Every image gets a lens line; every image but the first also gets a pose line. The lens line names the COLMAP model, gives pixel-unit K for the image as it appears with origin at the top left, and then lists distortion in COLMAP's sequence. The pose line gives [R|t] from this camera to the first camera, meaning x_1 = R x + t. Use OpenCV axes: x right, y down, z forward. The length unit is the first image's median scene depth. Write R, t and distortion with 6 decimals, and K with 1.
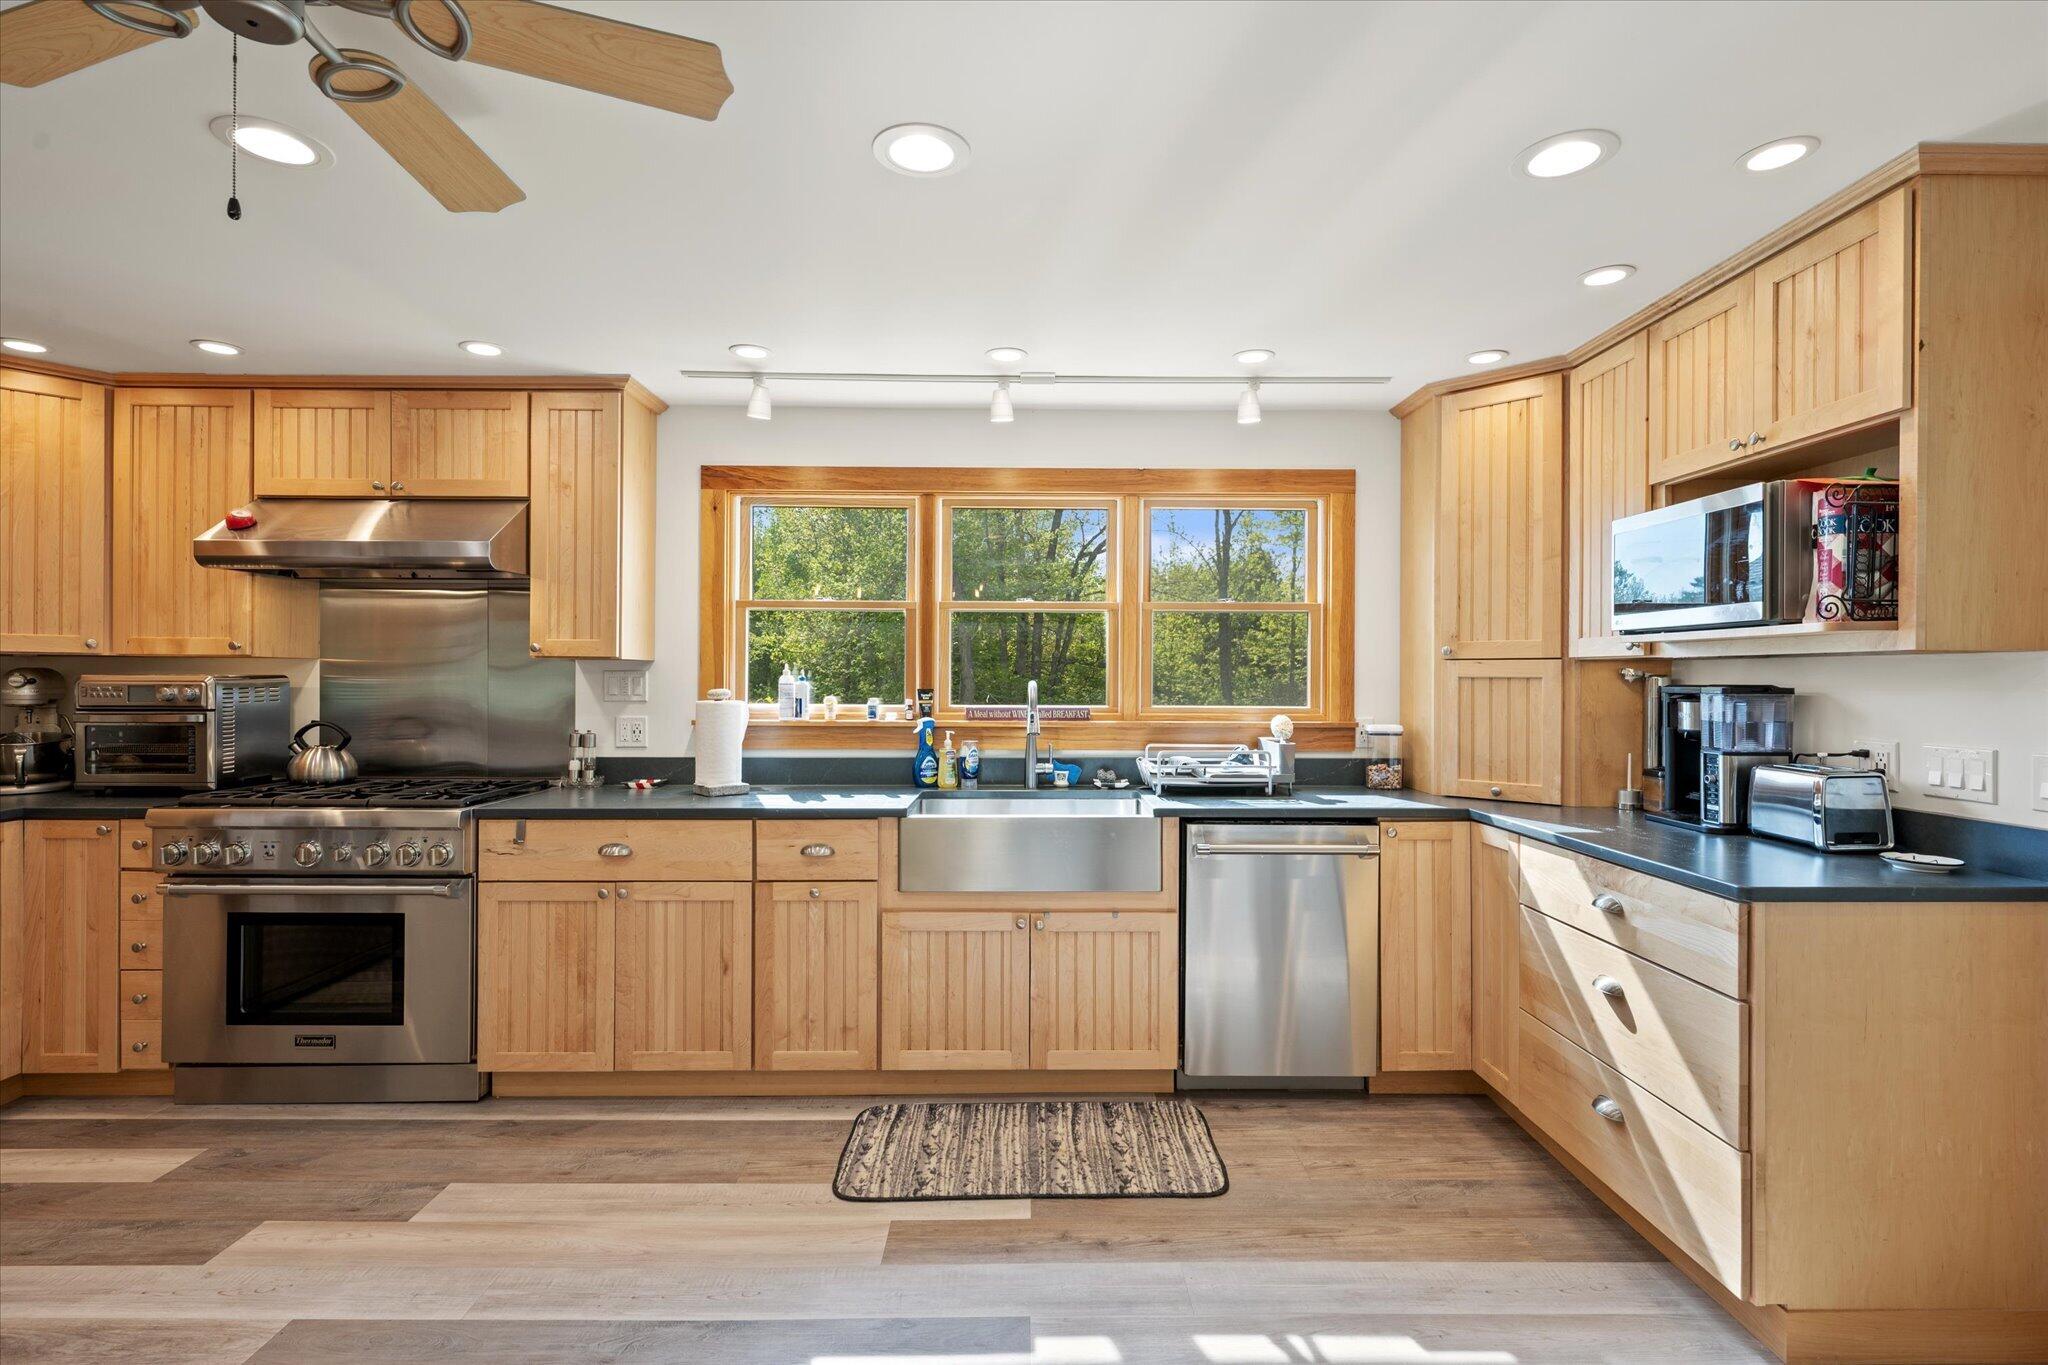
lens RADIAL K [[976.0, 0, 1036.8], [0, 976.0, 676.8], [0, 0, 1]] dist [-0.000174, -0.000007]
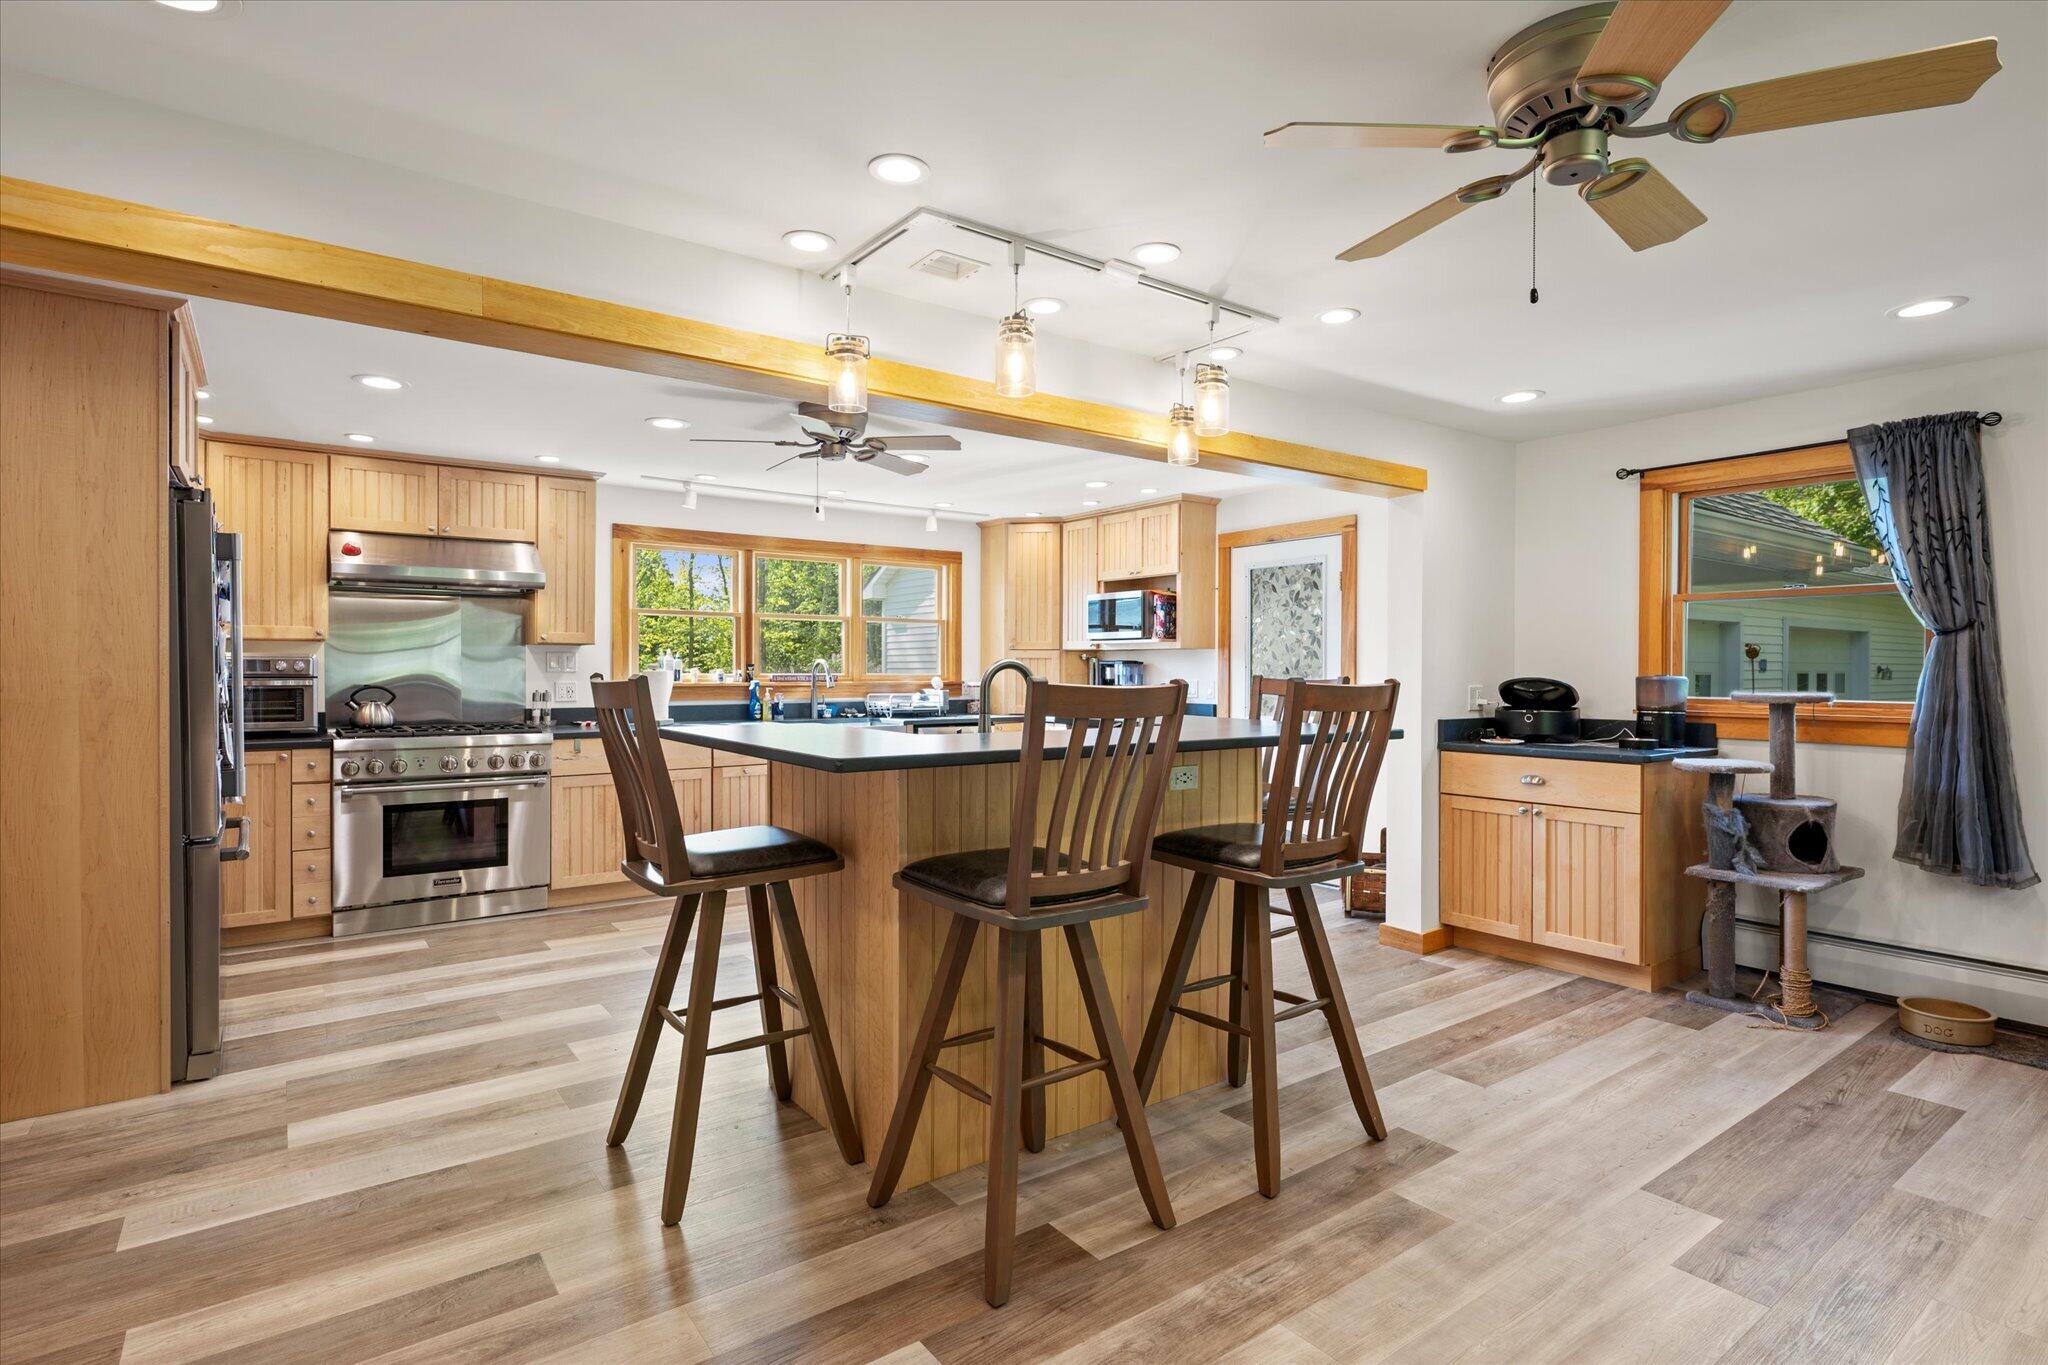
lens RADIAL K [[1060.0, 0, 1048.5], [0, 1060.0, 669.7], [0, 0, 1]] dist [0.002185, -0.003394]
pose [[0.797822, -0.002432, 0.602888, -0.934022], [0.001037, 0.999996, 0.002661, 0.020160], [-0.602892, -0.001498, 0.797822, -0.916605]]
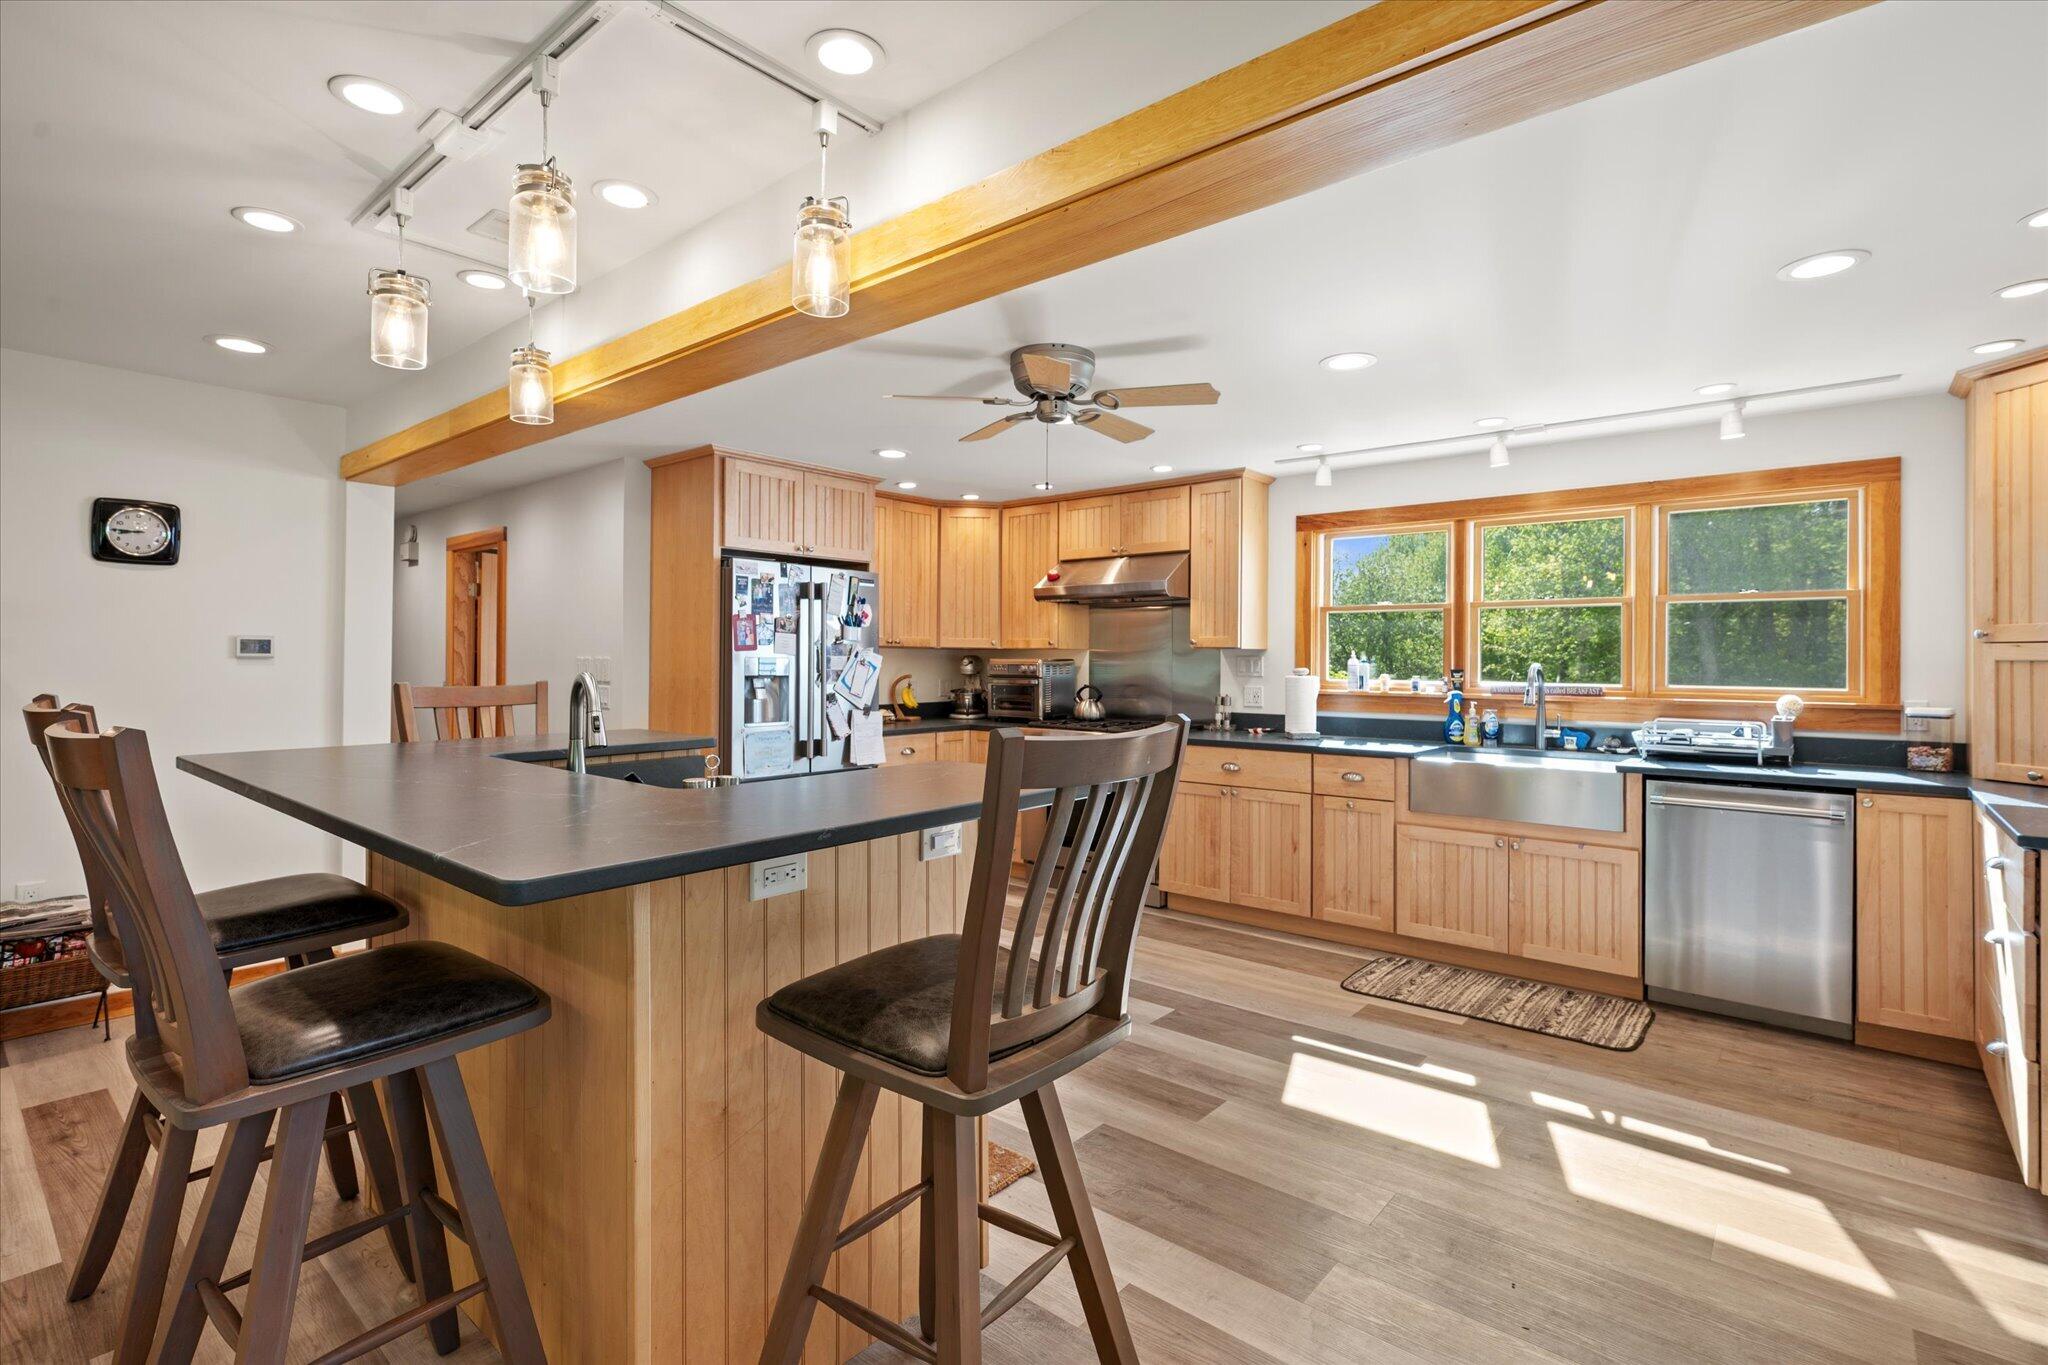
lens RADIAL K [[976.0, 0, 1014.0], [0, 976.0, 655.0], [0, 0, 1]] dist [-0.000174, -0.000007]
pose [[0.744947, -0.003270, -0.667115, 0.360961], [-0.001690, 0.999976, -0.006790, 0.003337], [0.667121, 0.006186, 0.744923, -0.424865]]
